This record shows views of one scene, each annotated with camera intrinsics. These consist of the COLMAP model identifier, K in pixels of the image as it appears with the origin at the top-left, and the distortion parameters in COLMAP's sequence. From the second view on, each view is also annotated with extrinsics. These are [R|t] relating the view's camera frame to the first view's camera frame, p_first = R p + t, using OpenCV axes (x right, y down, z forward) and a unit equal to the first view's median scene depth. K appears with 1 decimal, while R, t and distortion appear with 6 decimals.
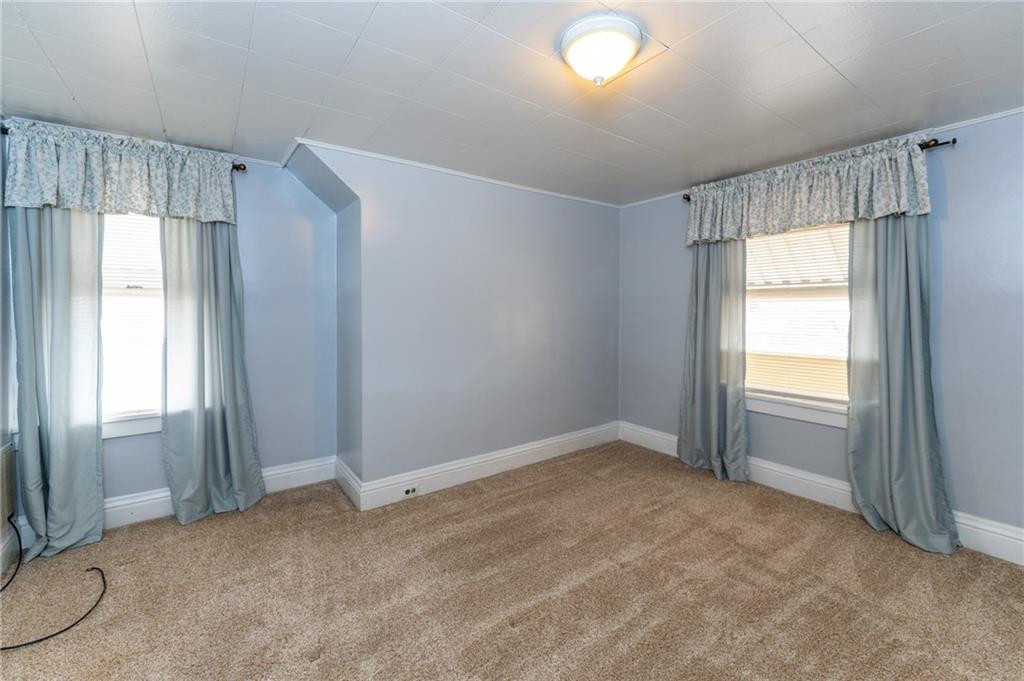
lens RADIAL K [[412.9, 0, 511.3], [0, 412.9, 351.7], [0, 0, 1]] dist [0.001589, -0.000014]
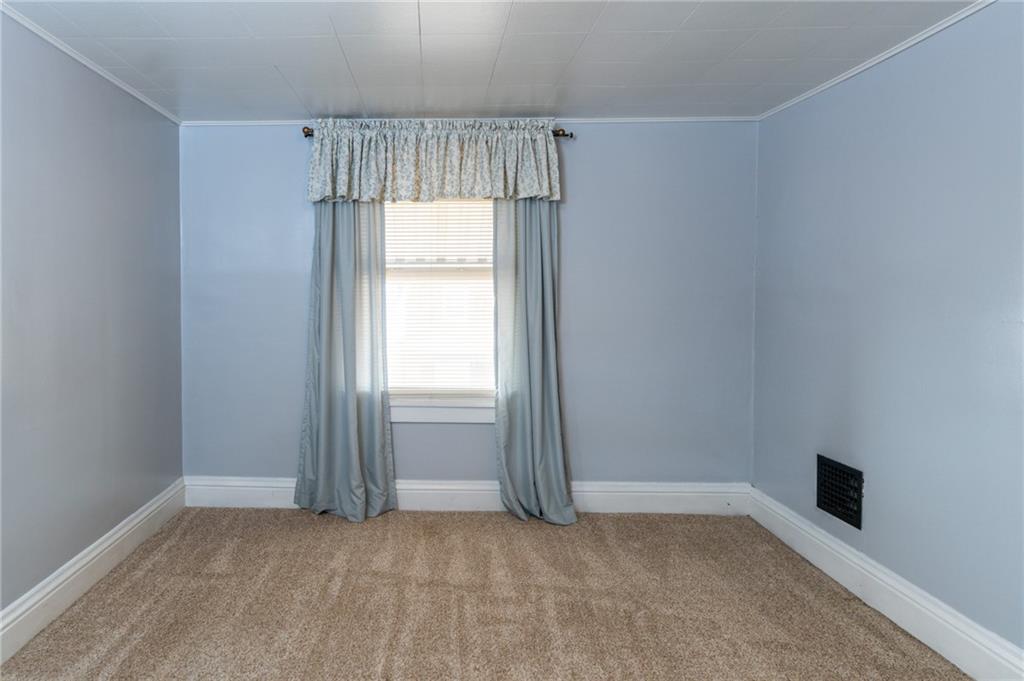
lens RADIAL K [[591.2, 0, 512.1], [0, 591.2, 356.2], [0, 0, 1]] dist [-0.002644, -0.001424]
pose [[0.620836, -0.079148, 0.779934, -0.198147], [0.077128, 0.996230, 0.039703, -0.012384], [-0.780137, 0.035505, 0.624601, 0.151175]]
